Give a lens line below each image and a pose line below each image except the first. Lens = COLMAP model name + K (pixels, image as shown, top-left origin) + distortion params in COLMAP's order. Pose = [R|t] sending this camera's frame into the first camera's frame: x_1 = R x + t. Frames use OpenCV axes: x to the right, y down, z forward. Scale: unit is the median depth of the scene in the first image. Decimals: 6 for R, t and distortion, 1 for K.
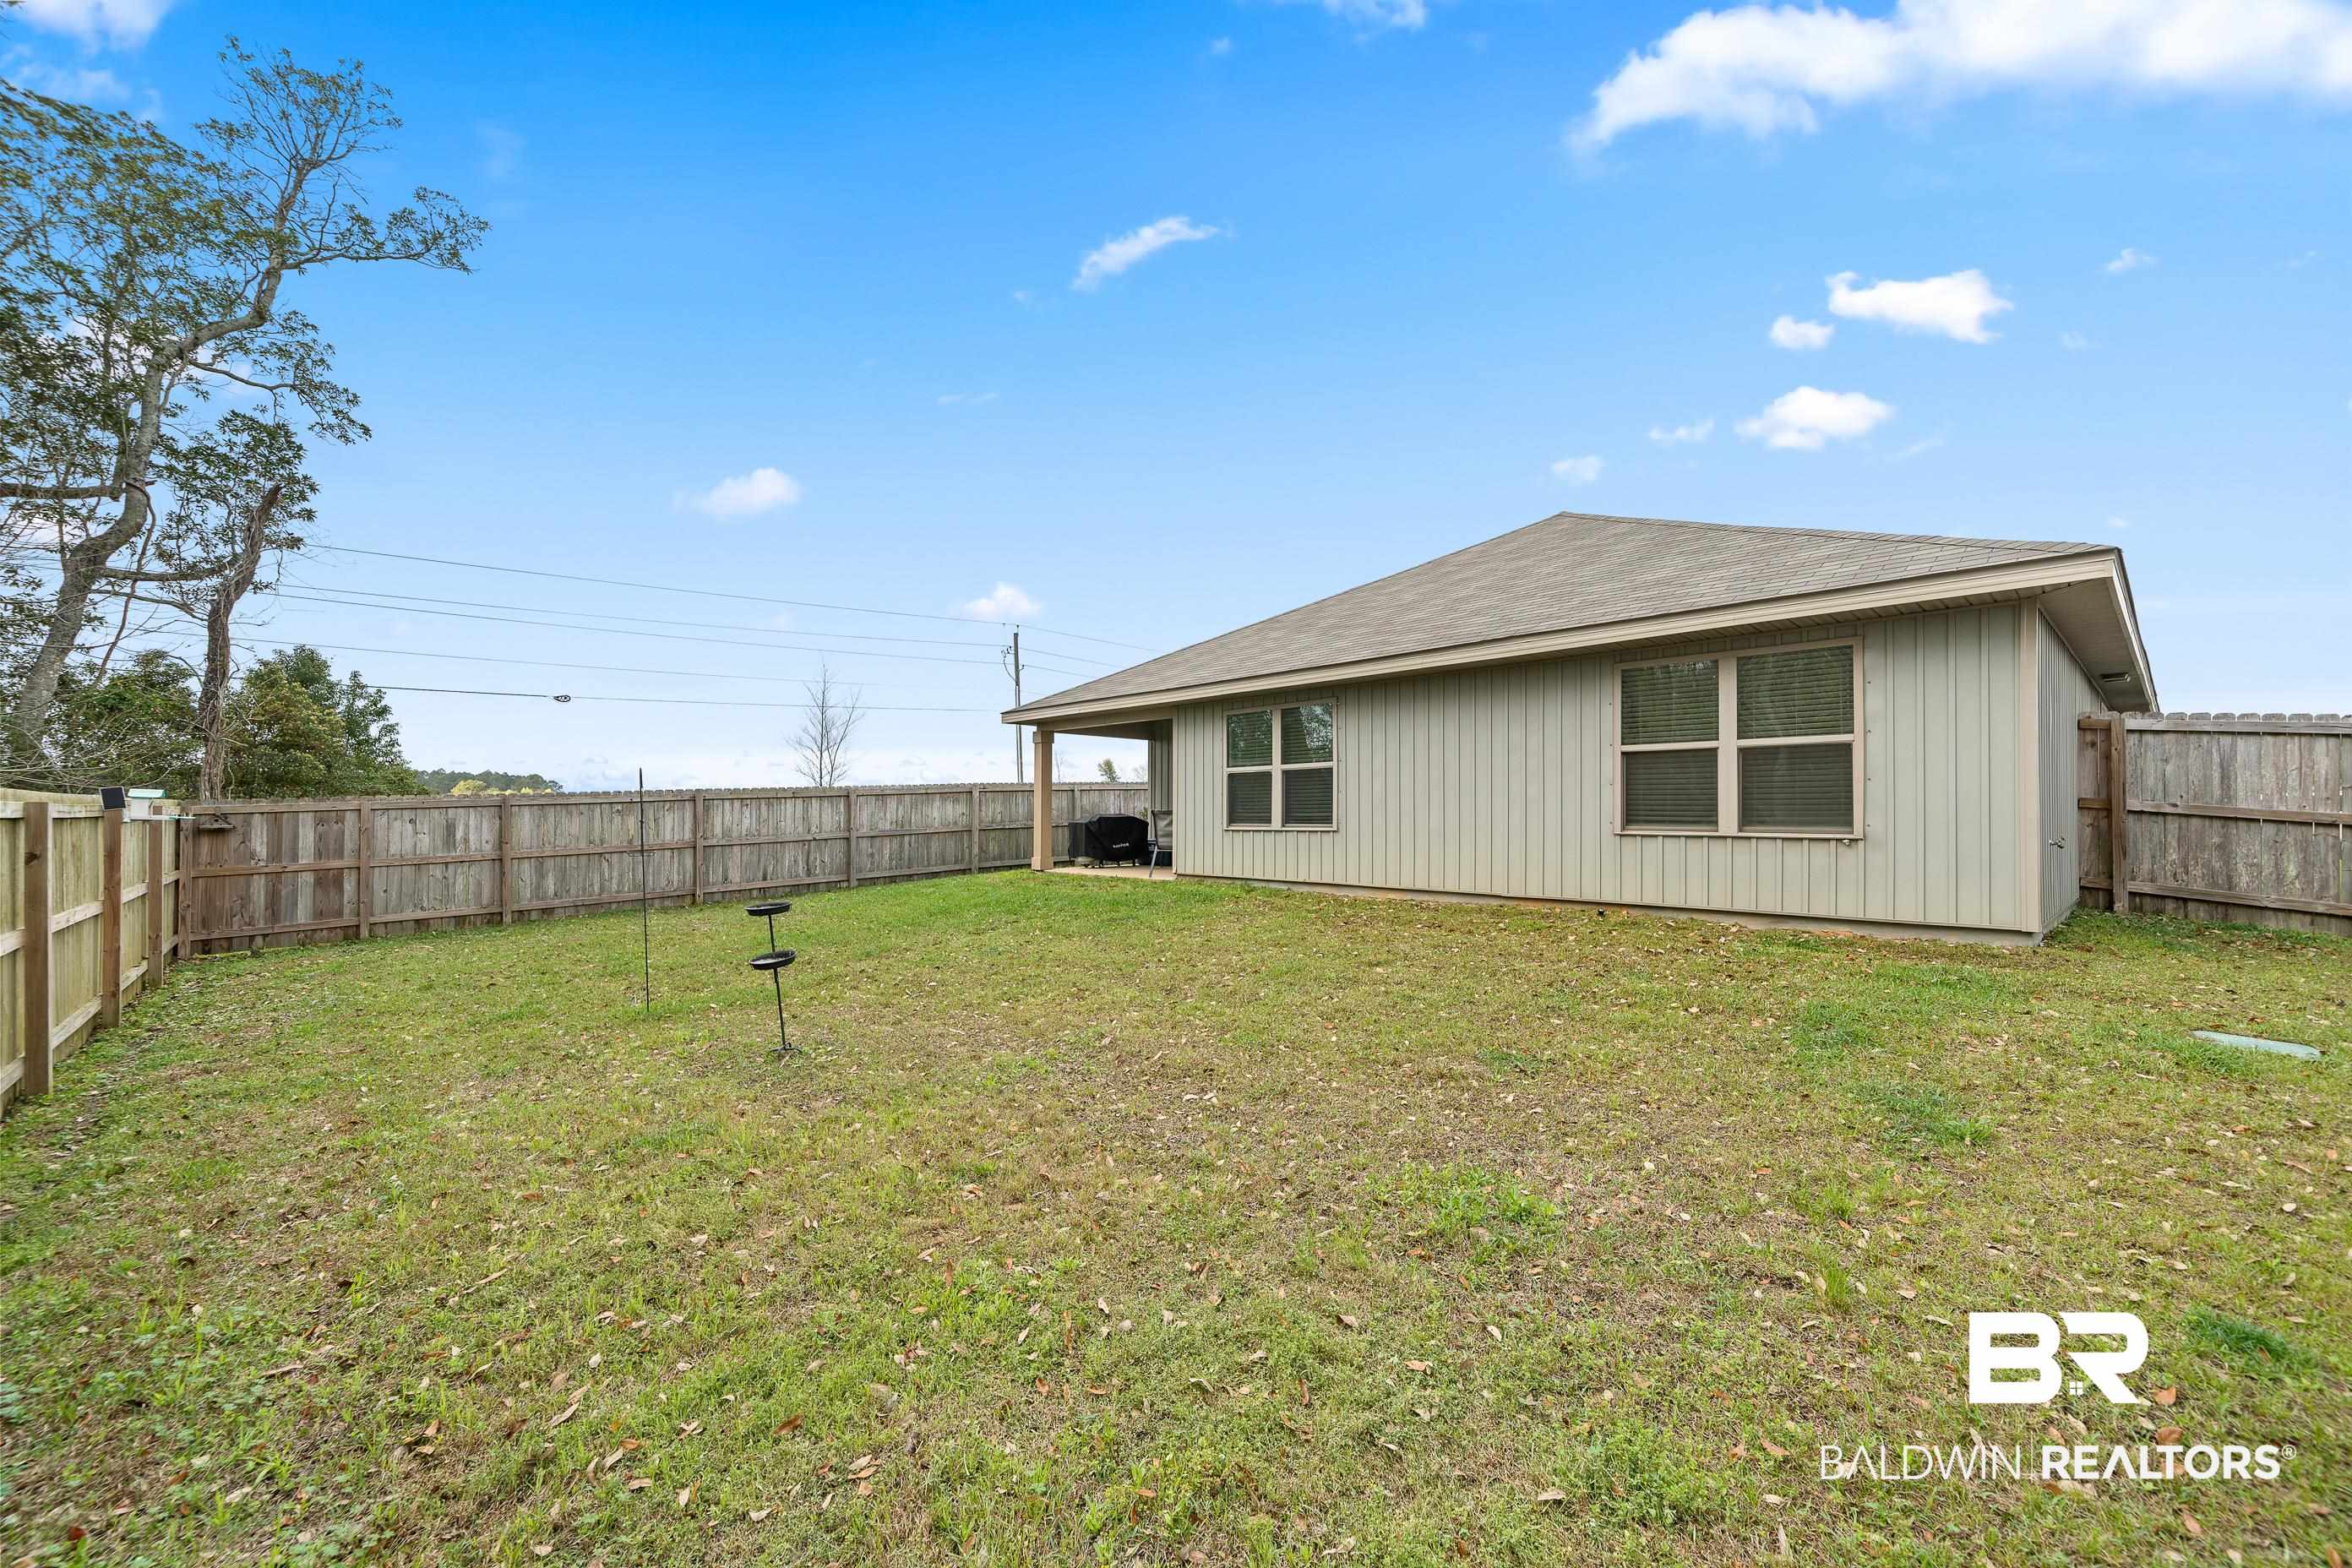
lens RADIAL K [[938.1, 0, 1180.8], [0, 938.1, 784.7], [0, 0, 1]] dist [0.001406, 0.000696]
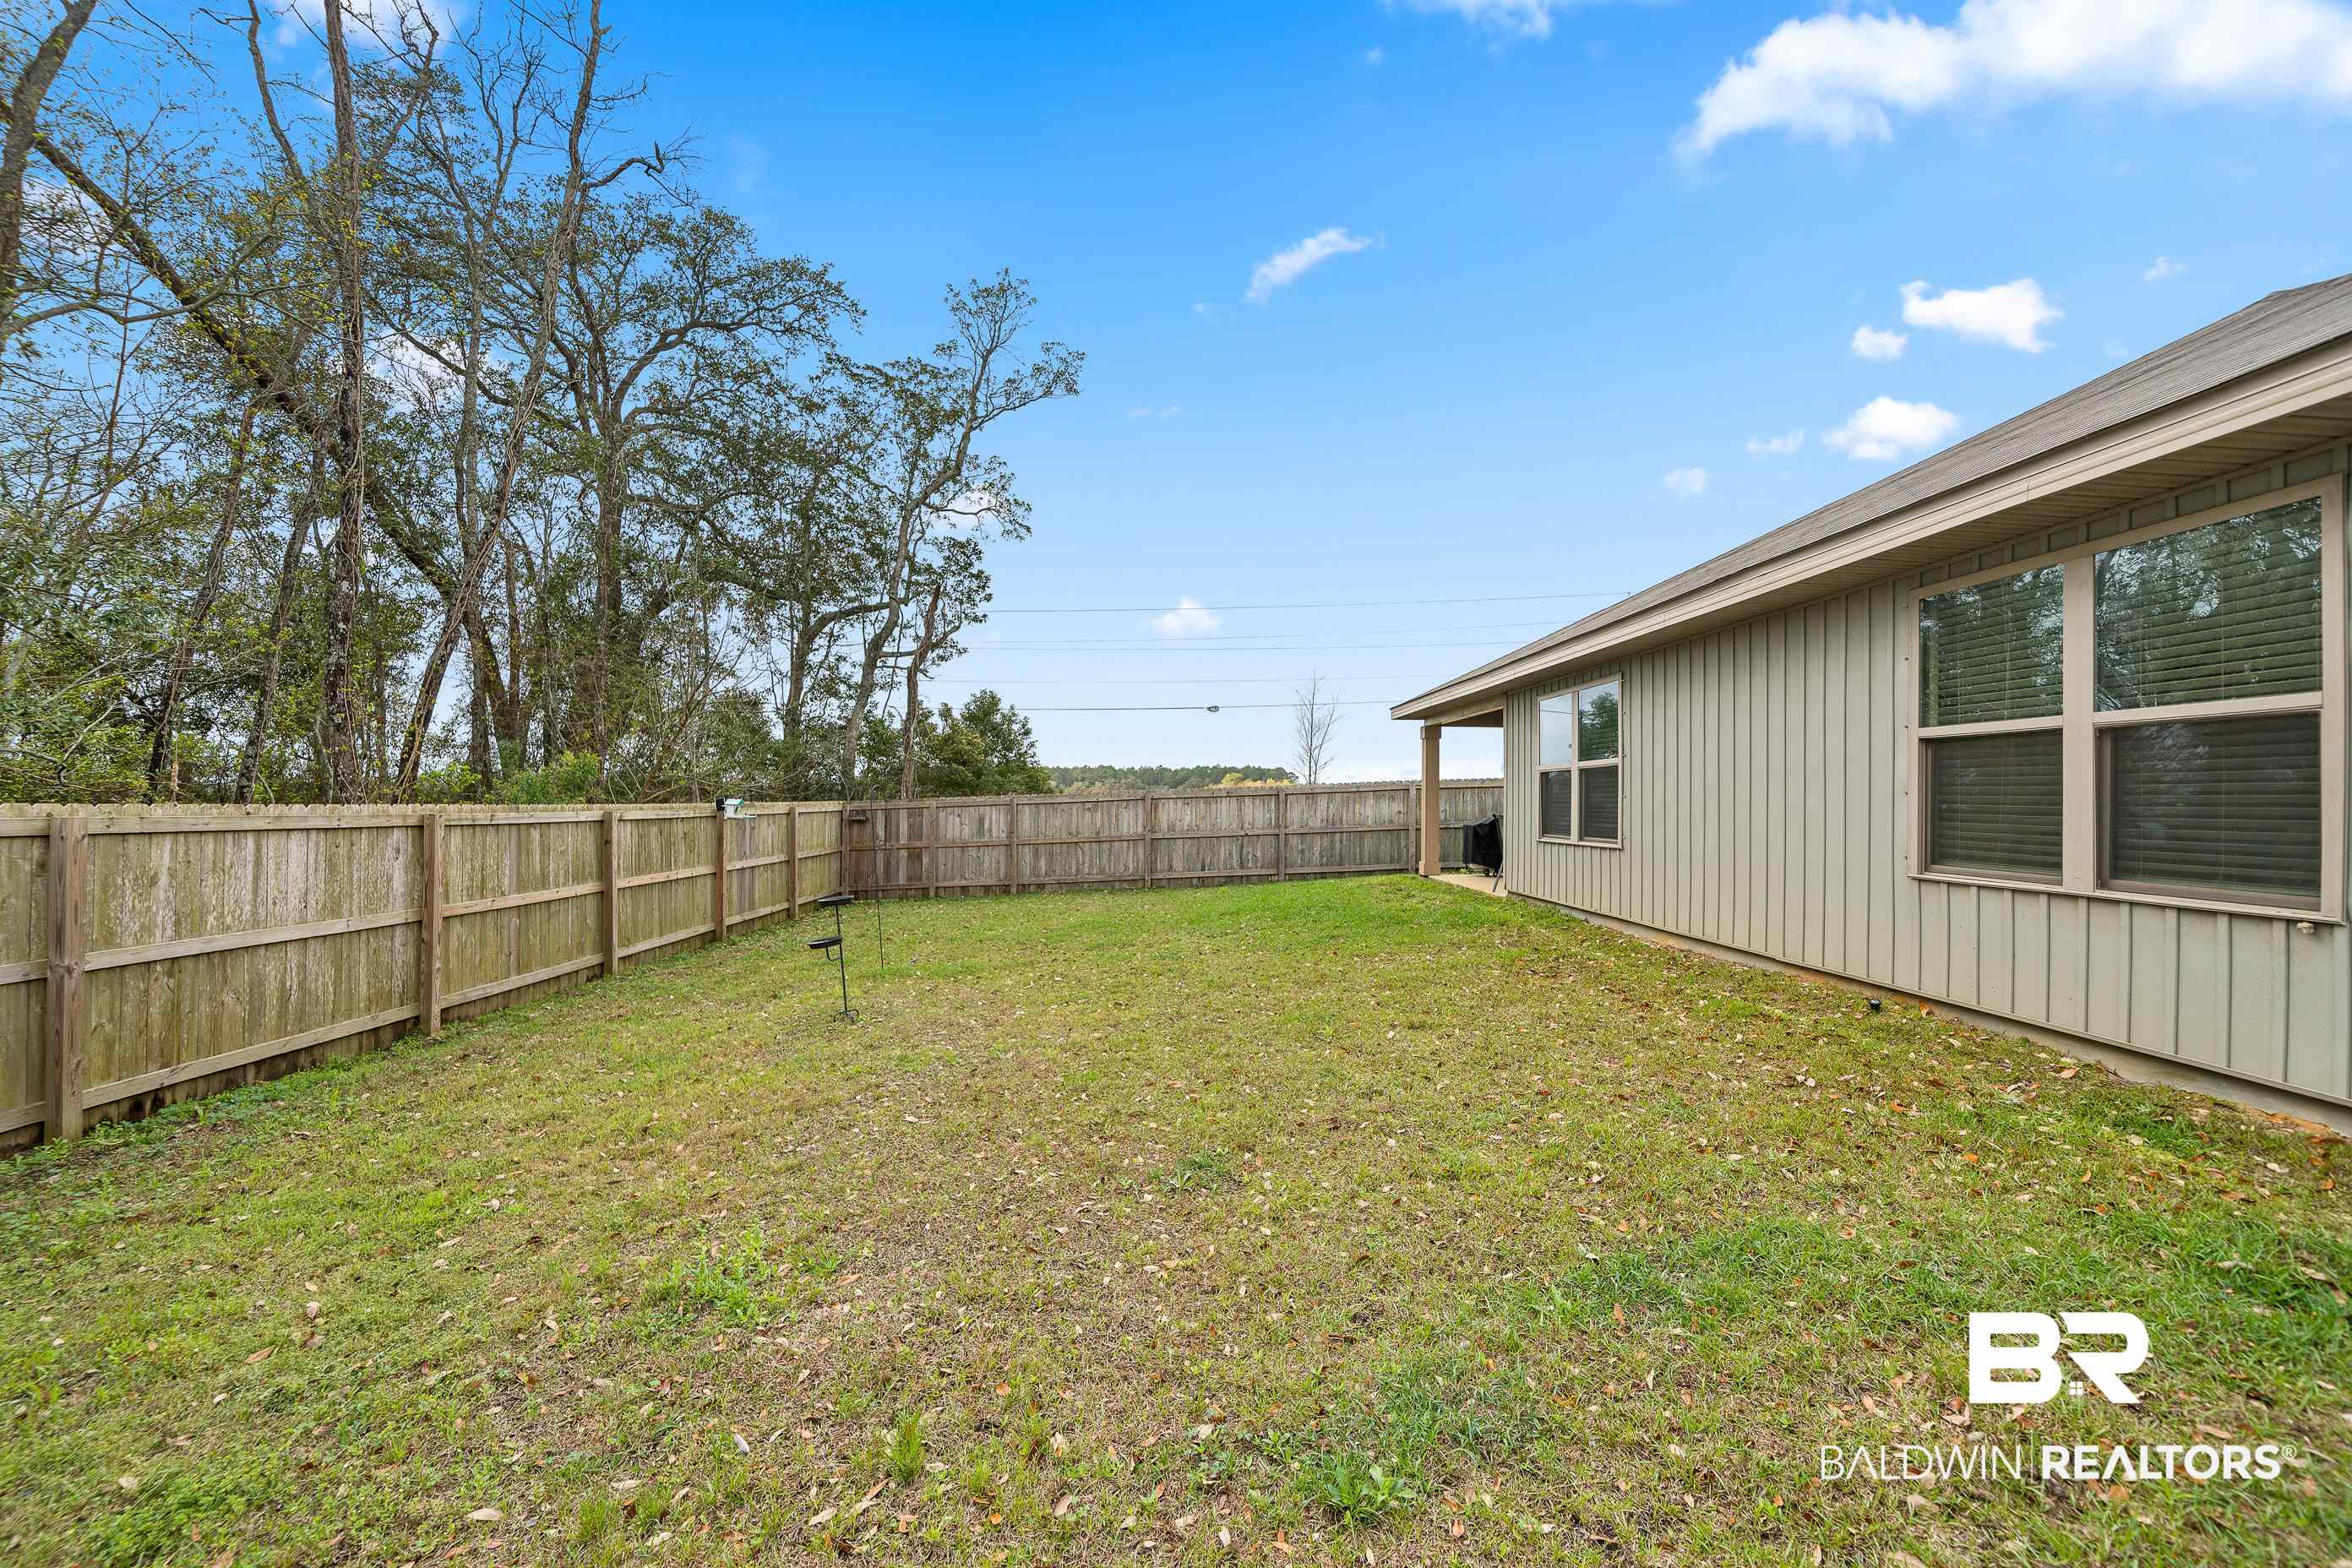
lens RADIAL K [[938.1, 0, 1172.5], [0, 938.1, 776.5], [0, 0, 1]] dist [0.001406, 0.000696]
pose [[0.750313, -0.012840, -0.660958, 0.332556], [0.015919, 0.999872, -0.001353, -0.011578], [0.660891, -0.009507, 0.750422, 0.161196]]
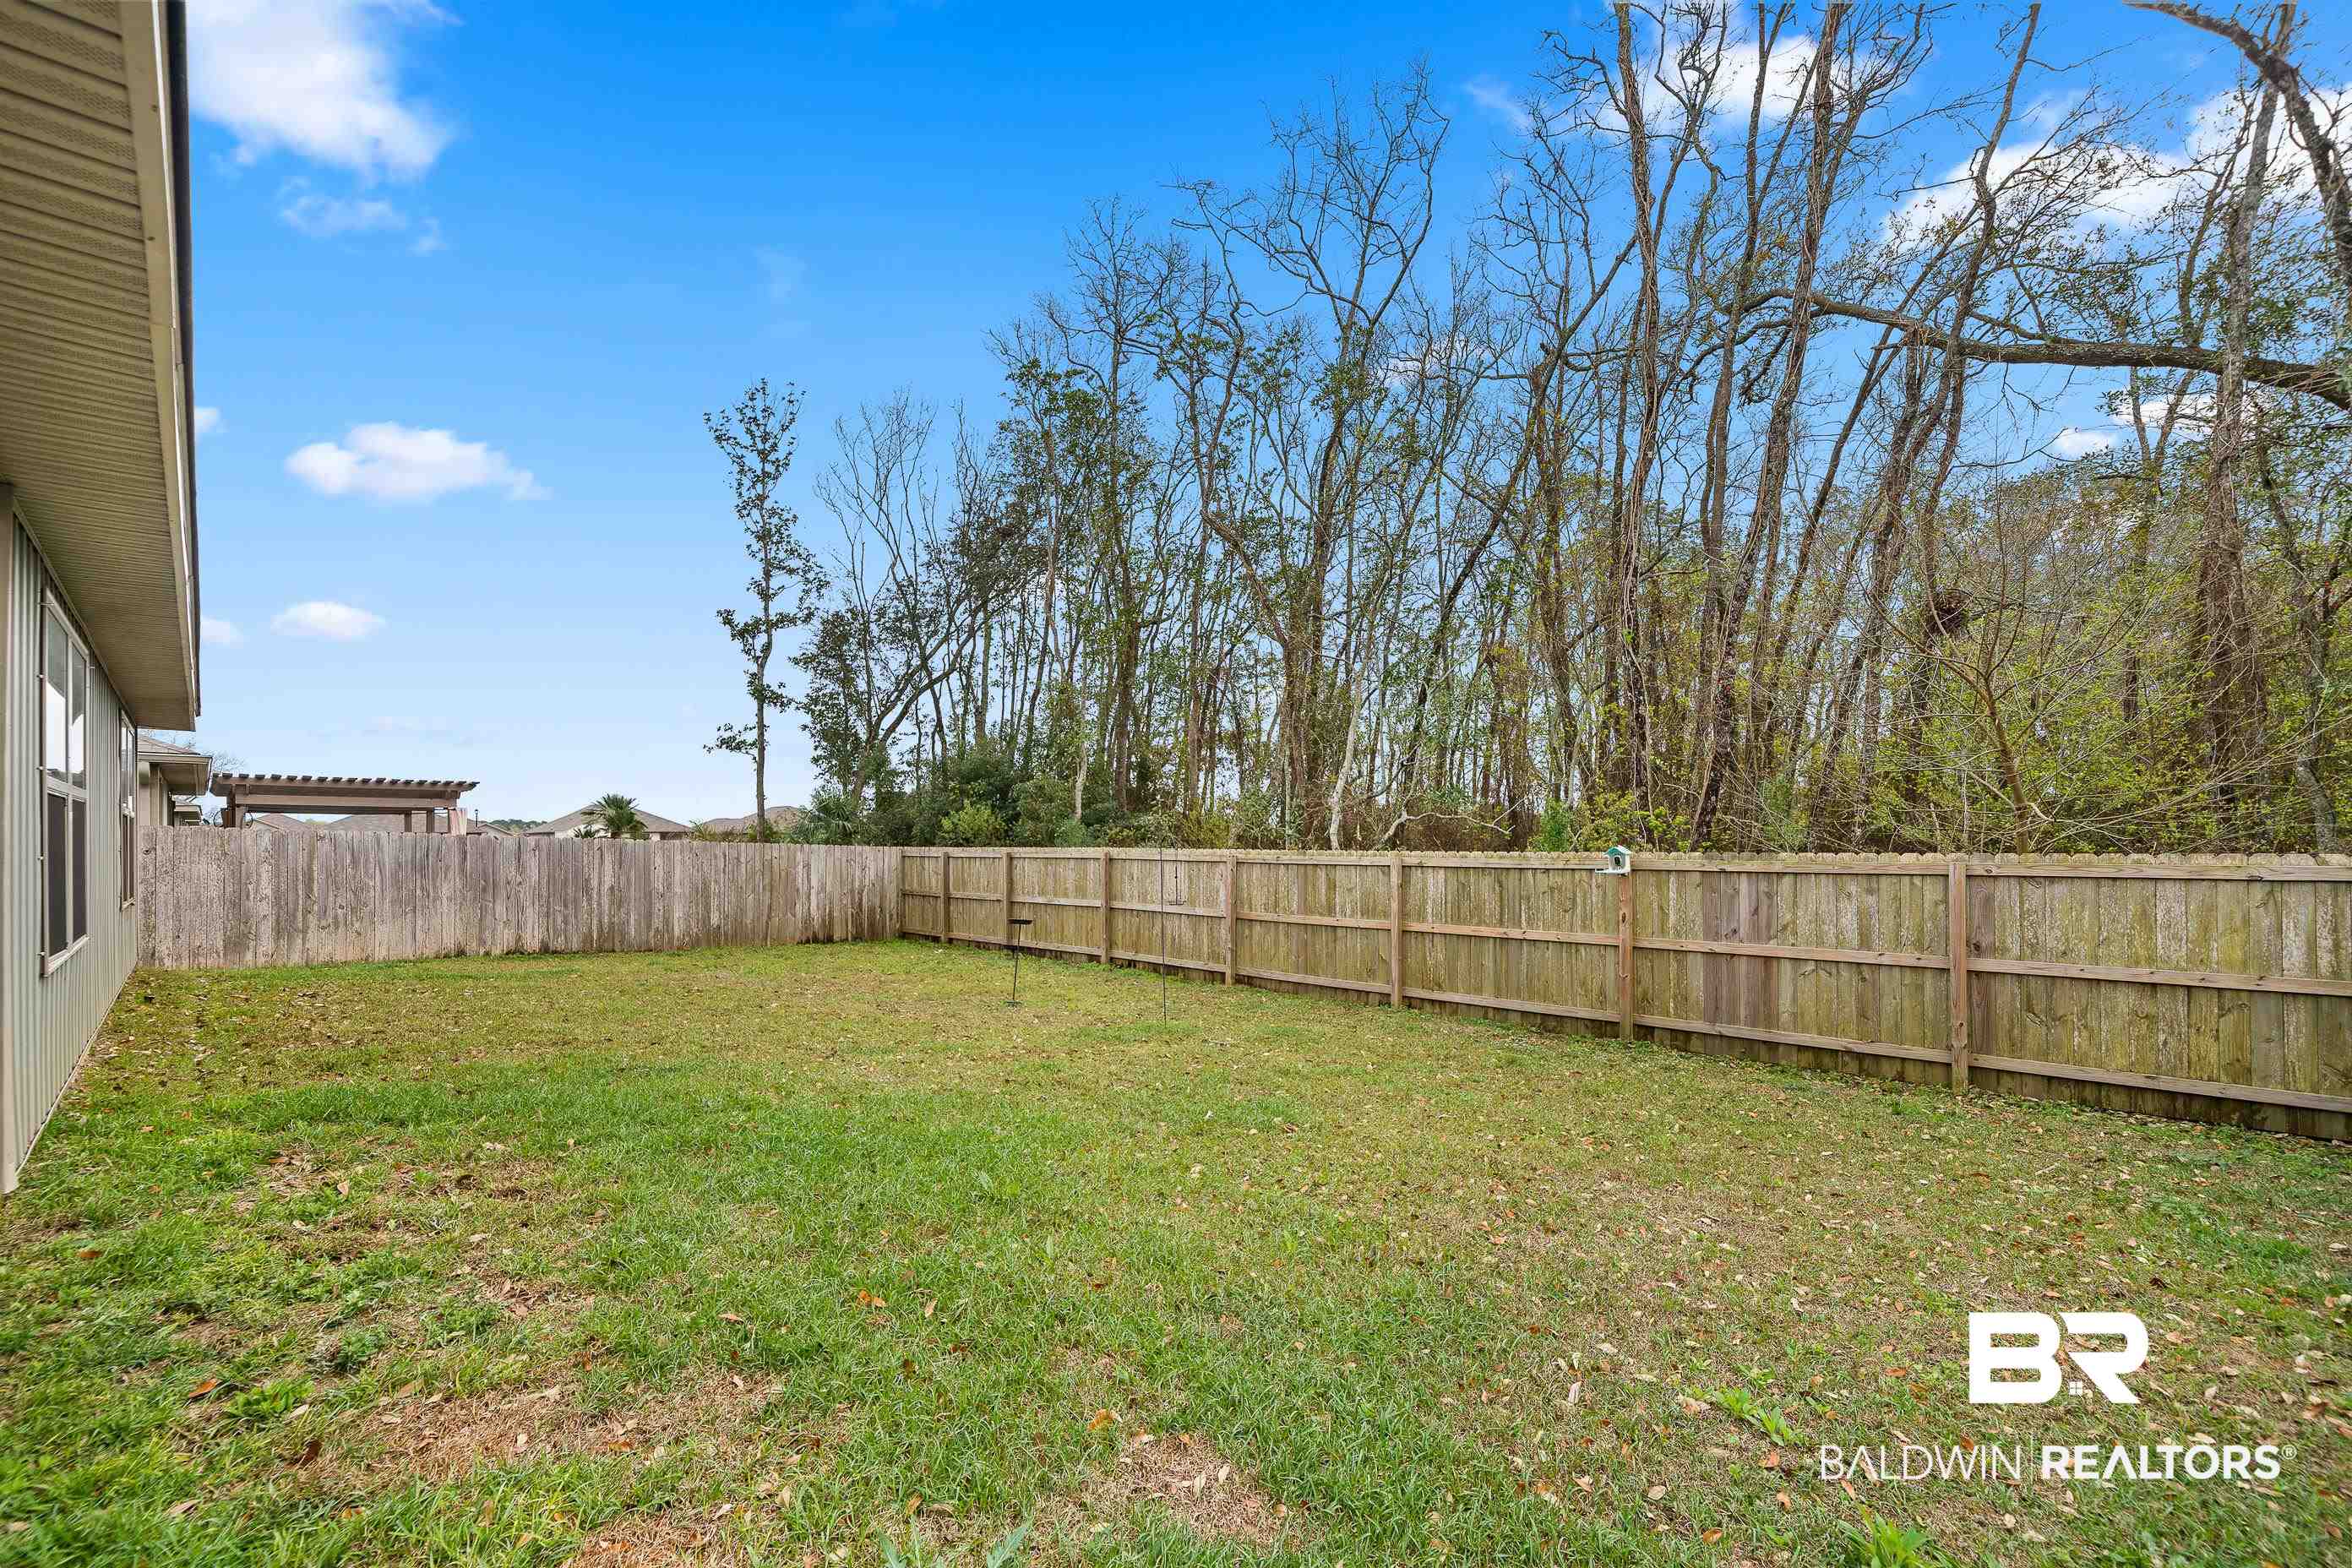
lens RADIAL K [[938.1, 0, 1165.5], [0, 938.1, 836.2], [0, 0, 1]] dist [0.001406, 0.000696]
pose [[-0.998815, 0.009168, -0.047789, -0.277000], [0.010630, 0.999480, -0.030436, 0.012676], [0.047485, -0.030908, -0.998394, 1.257134]]
